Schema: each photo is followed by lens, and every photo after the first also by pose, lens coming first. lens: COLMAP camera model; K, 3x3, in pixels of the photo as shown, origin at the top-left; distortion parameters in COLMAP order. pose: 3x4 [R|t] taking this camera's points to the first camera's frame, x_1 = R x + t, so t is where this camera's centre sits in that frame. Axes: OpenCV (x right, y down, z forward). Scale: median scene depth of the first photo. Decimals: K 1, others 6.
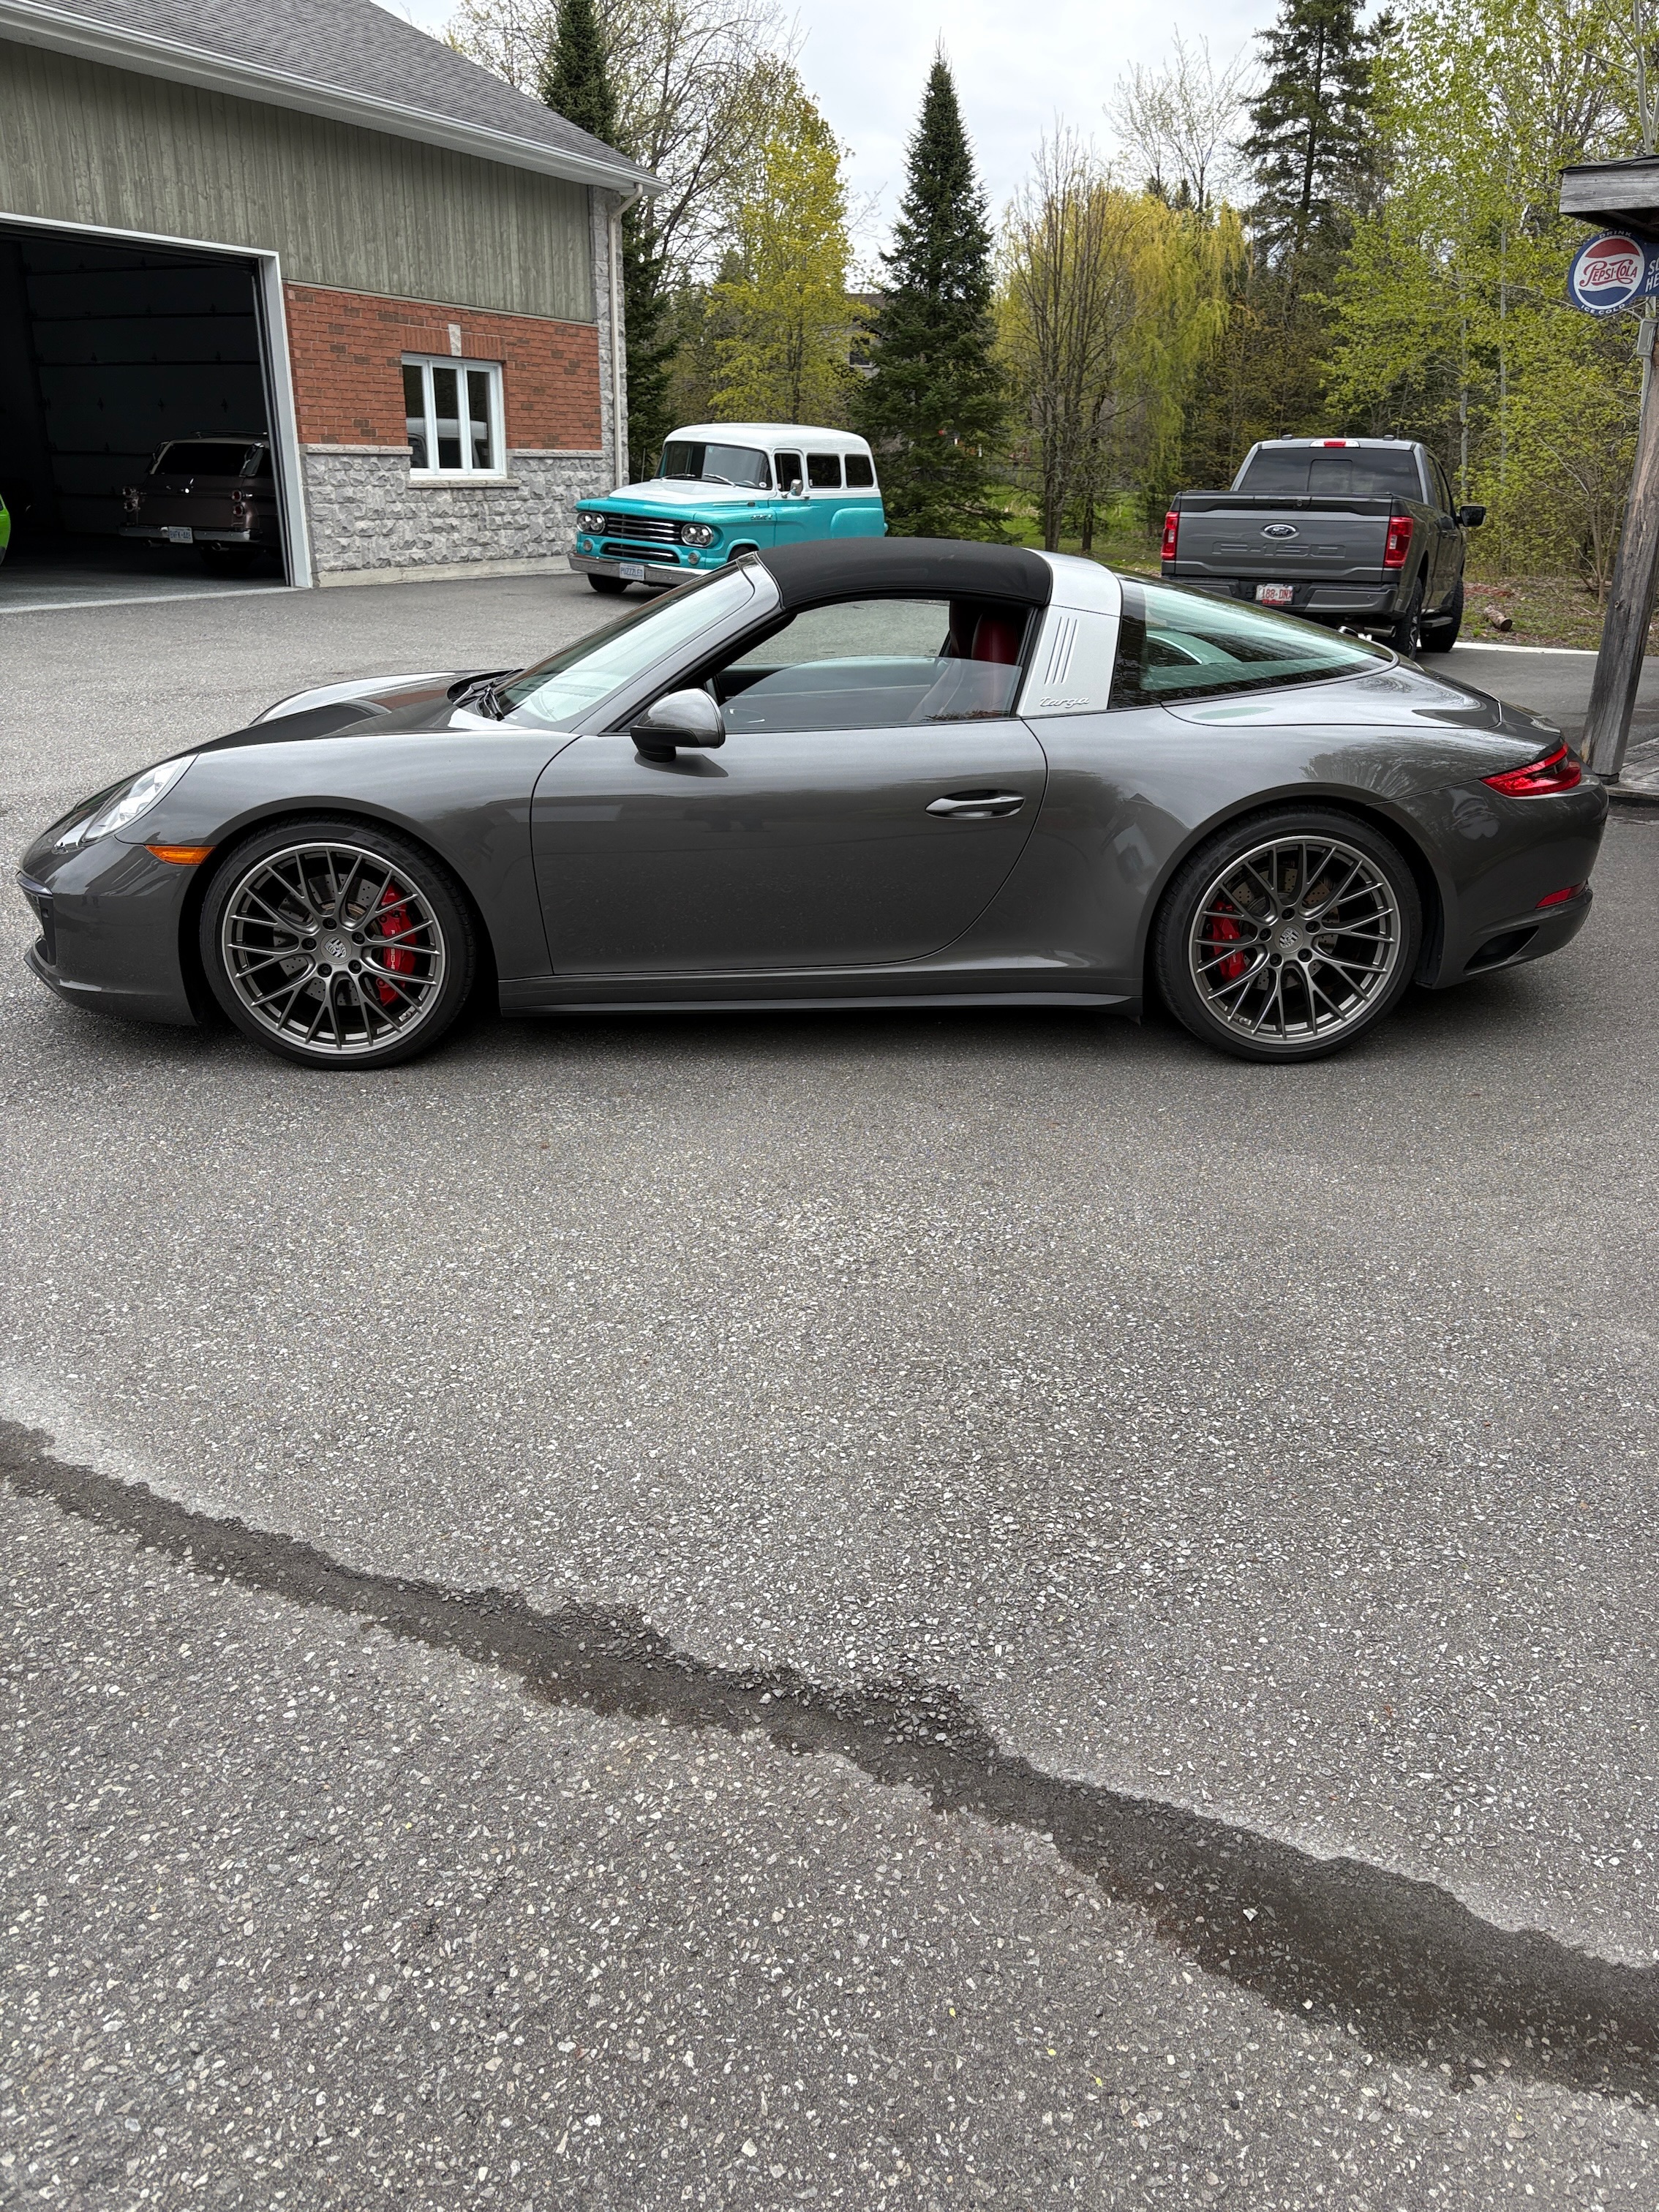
lens RADIAL K [[1685.3, 0, 836.0], [0, 1685.3, 1105.5], [0, 0, 1]] dist [0.060046, -0.068271]
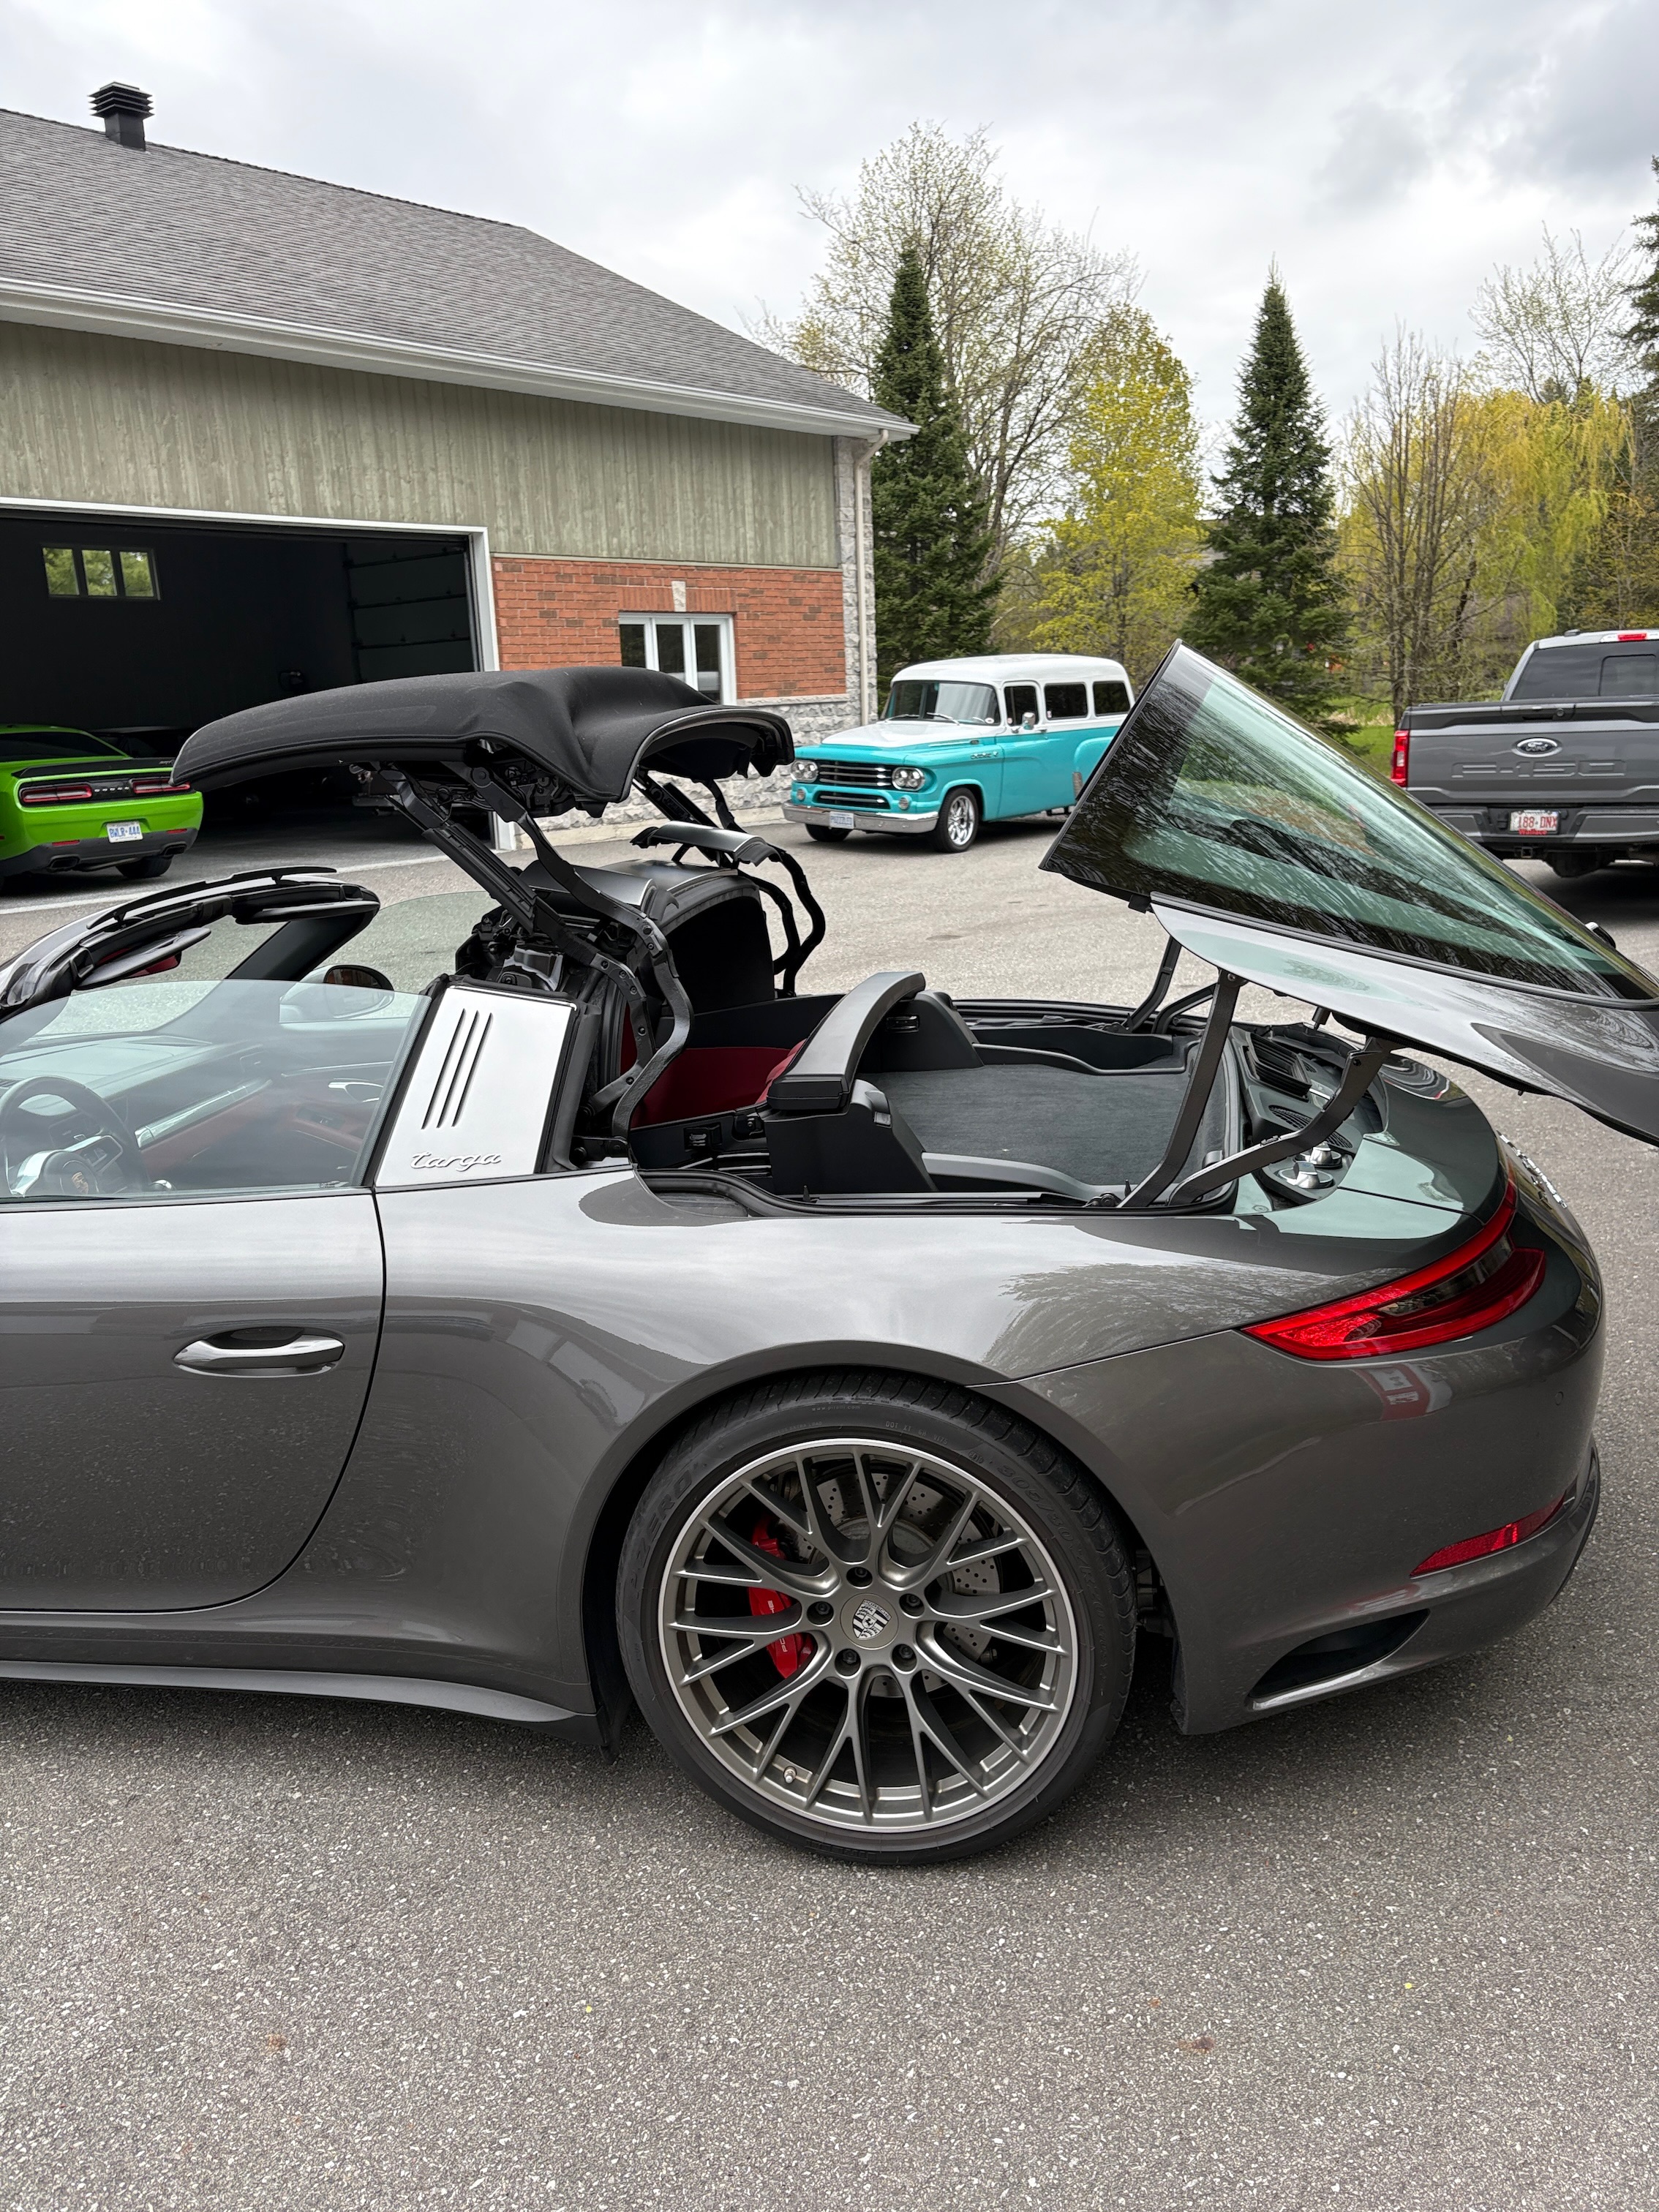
lens RADIAL K [[1685.3, 0, 823.5], [0, 1685.3, 1089.1], [0, 0, 1]] dist [0.060046, -0.068271]
pose [[0.970416, -0.003158, -0.241418, 0.097573], [-0.028606, 0.991368, -0.127952, -0.049461], [0.239738, 0.131073, 0.961949, 0.126947]]
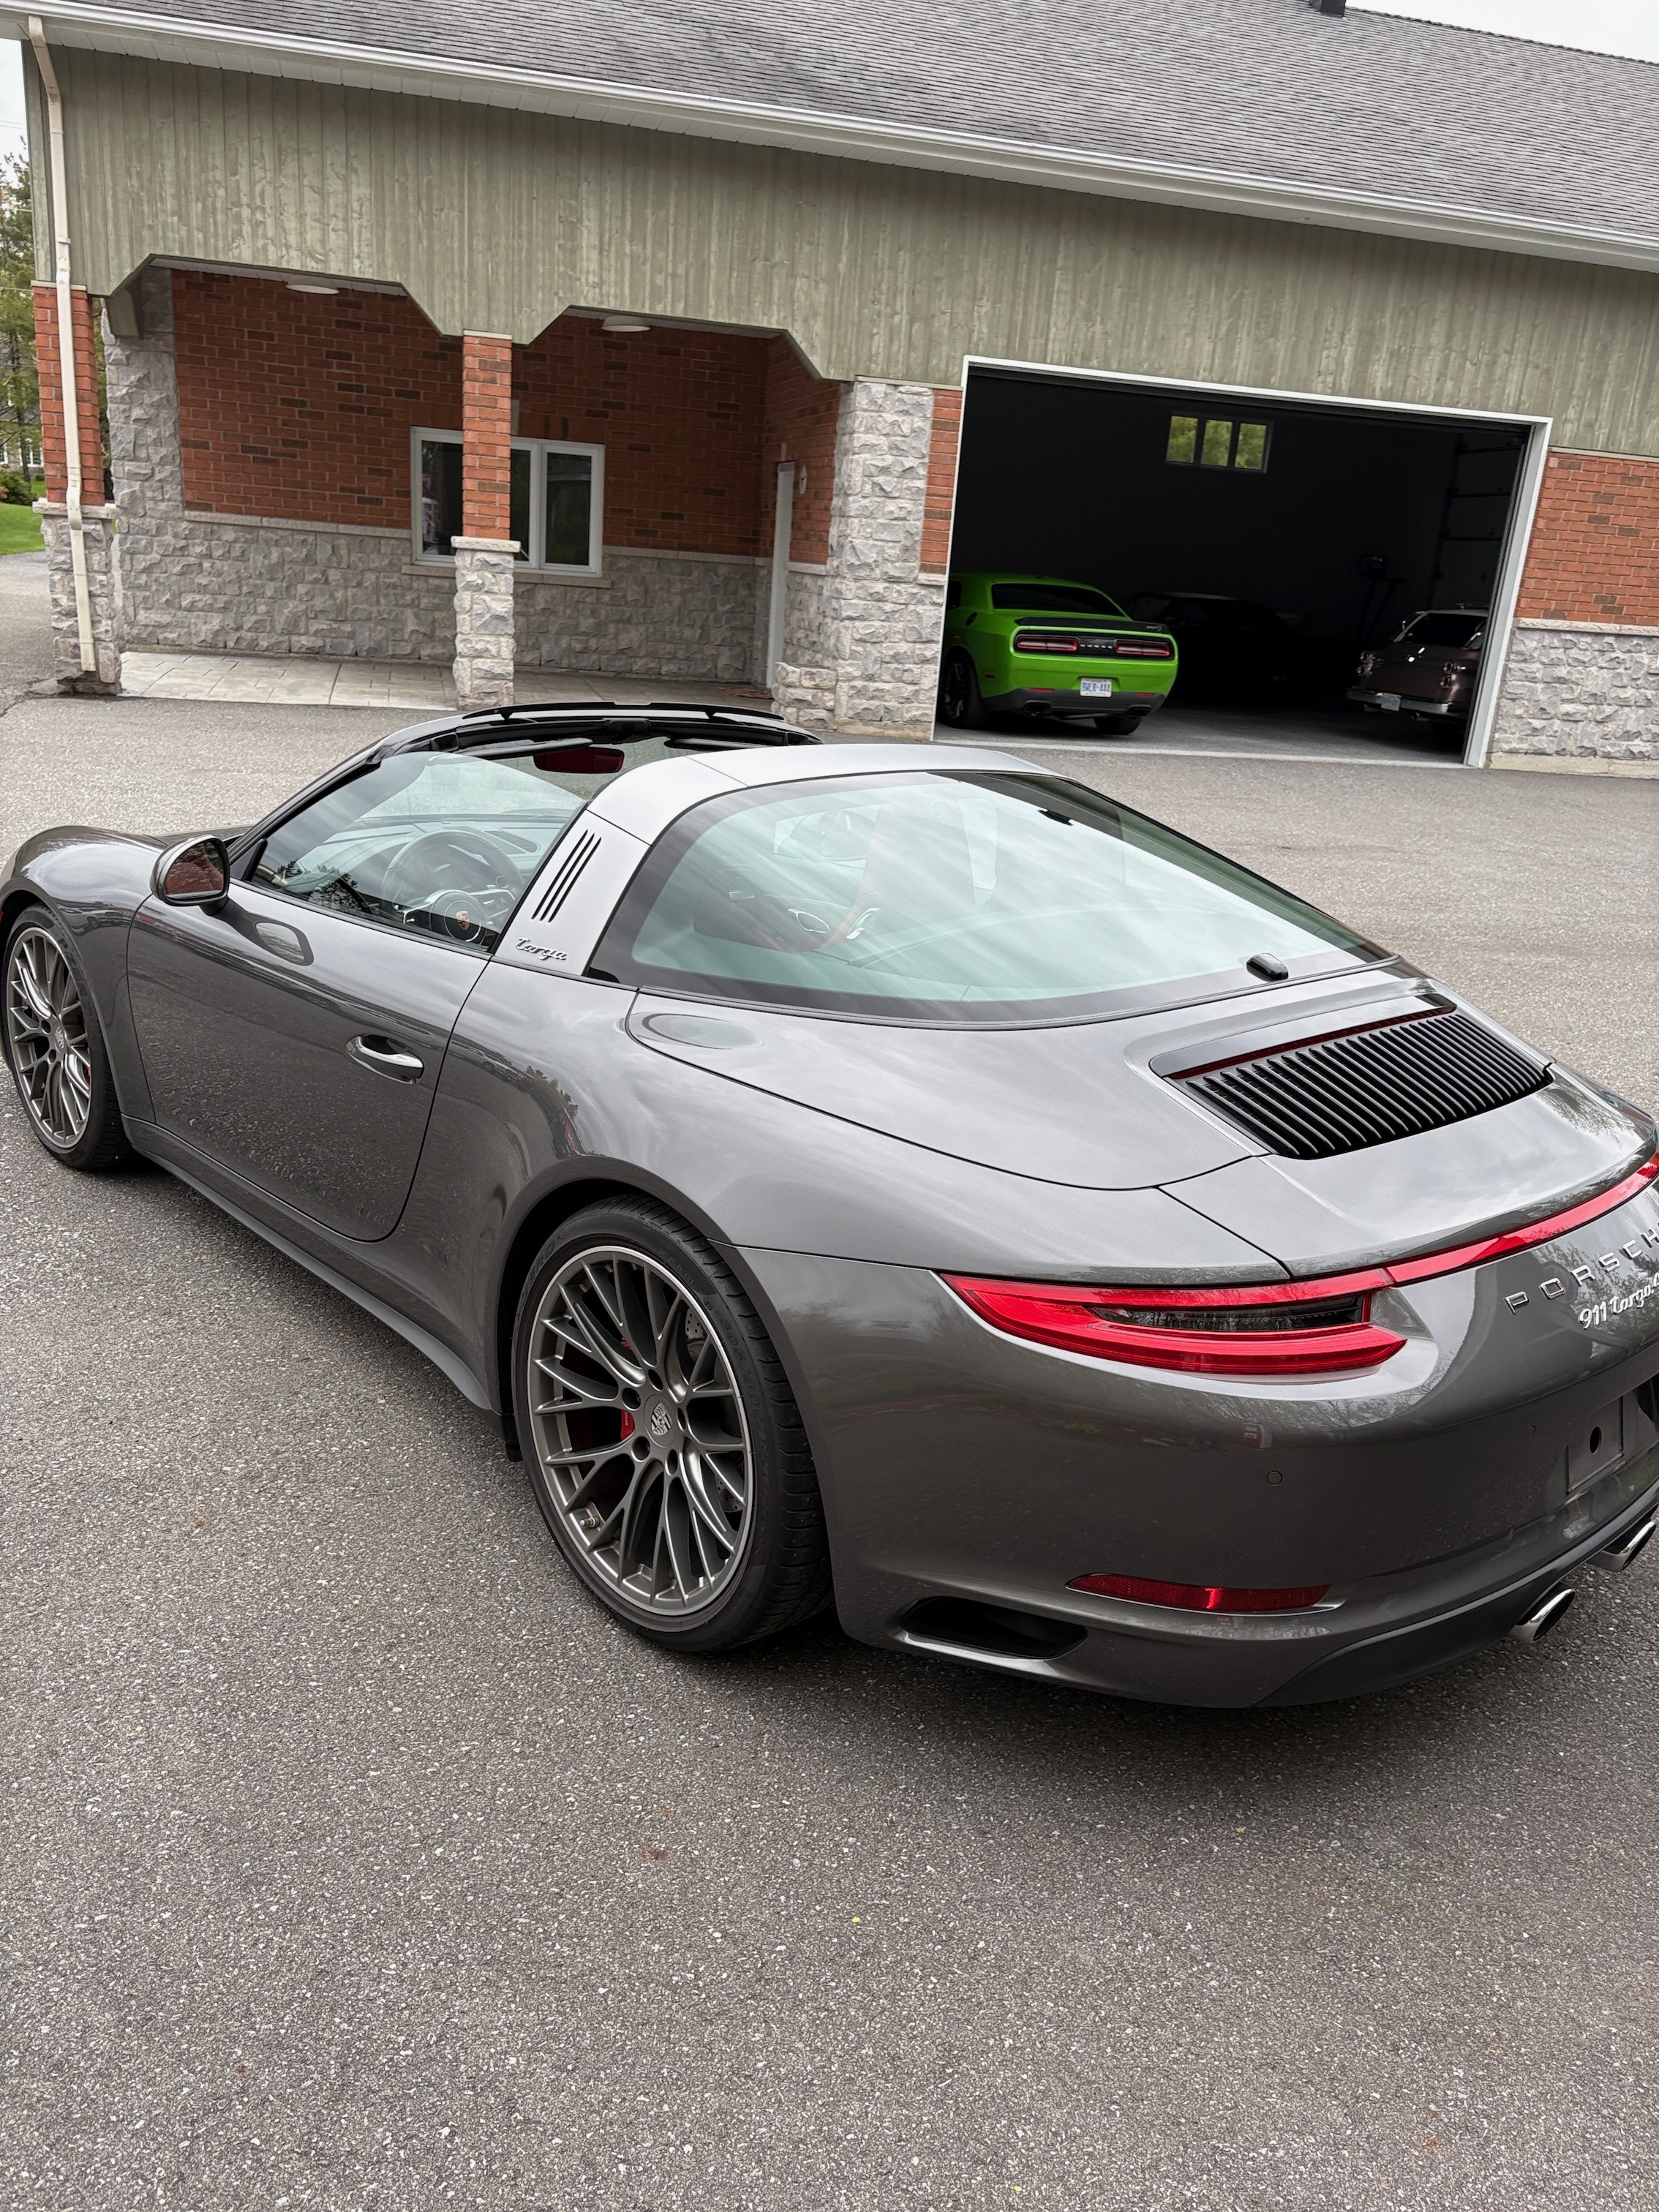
lens RADIAL K [[1685.3, 0, 849.6], [0, 1685.3, 1100.8], [0, 0, 1]] dist [0.060046, -0.068271]
pose [[0.644623, 0.263617, -0.717613, 0.178859], [-0.332199, 0.942006, 0.047638, -0.064618], [0.688553, 0.207682, 0.694811, 0.161838]]
